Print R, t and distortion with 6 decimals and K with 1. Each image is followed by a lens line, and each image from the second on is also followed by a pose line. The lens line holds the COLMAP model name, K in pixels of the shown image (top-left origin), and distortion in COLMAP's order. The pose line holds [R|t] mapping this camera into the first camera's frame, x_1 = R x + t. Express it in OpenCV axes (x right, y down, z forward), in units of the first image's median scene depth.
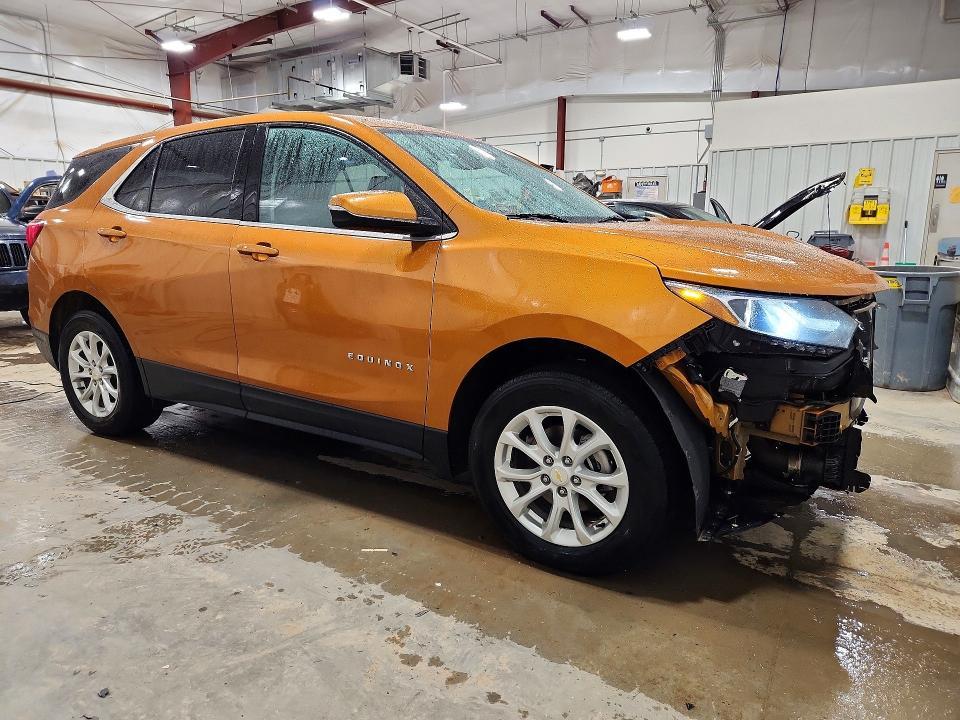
lens RADIAL K [[658.2, 0, 480.1], [0, 658.2, 359.8], [0, 0, 1]] dist [0.034776, -0.016140]
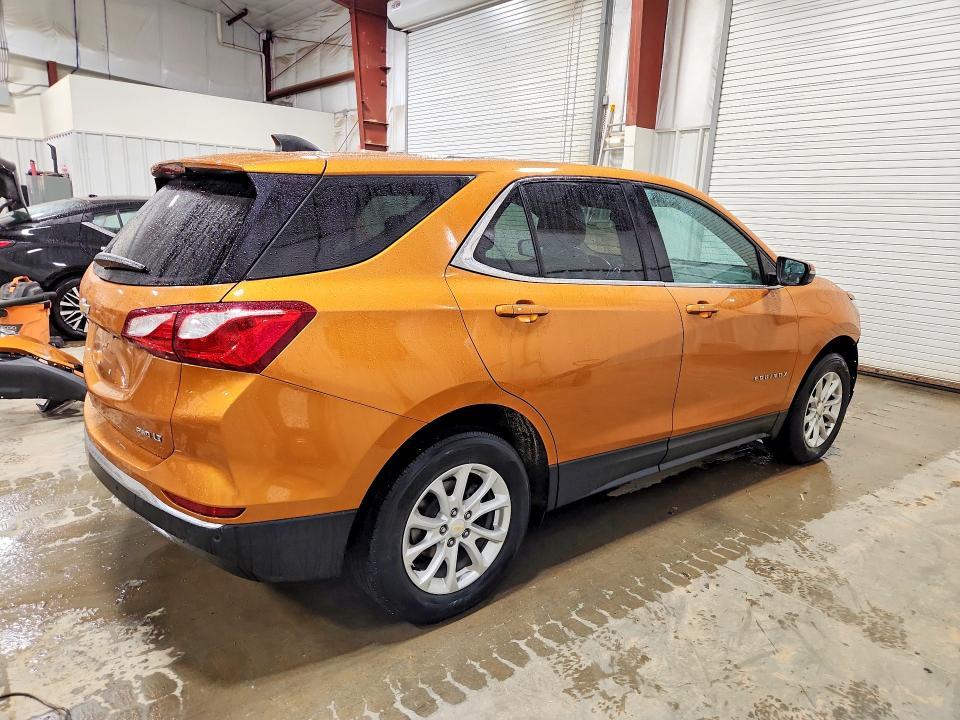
lens RADIAL K [[658.2, 0, 475.9], [0, 658.2, 358.4], [0, 0, 1]] dist [0.034776, -0.016140]
pose [[0.328358, -0.190360, 0.925173, -1.539225], [0.152273, 0.977338, 0.147050, -0.313442], [-0.932199, 0.092594, 0.349903, 1.004511]]
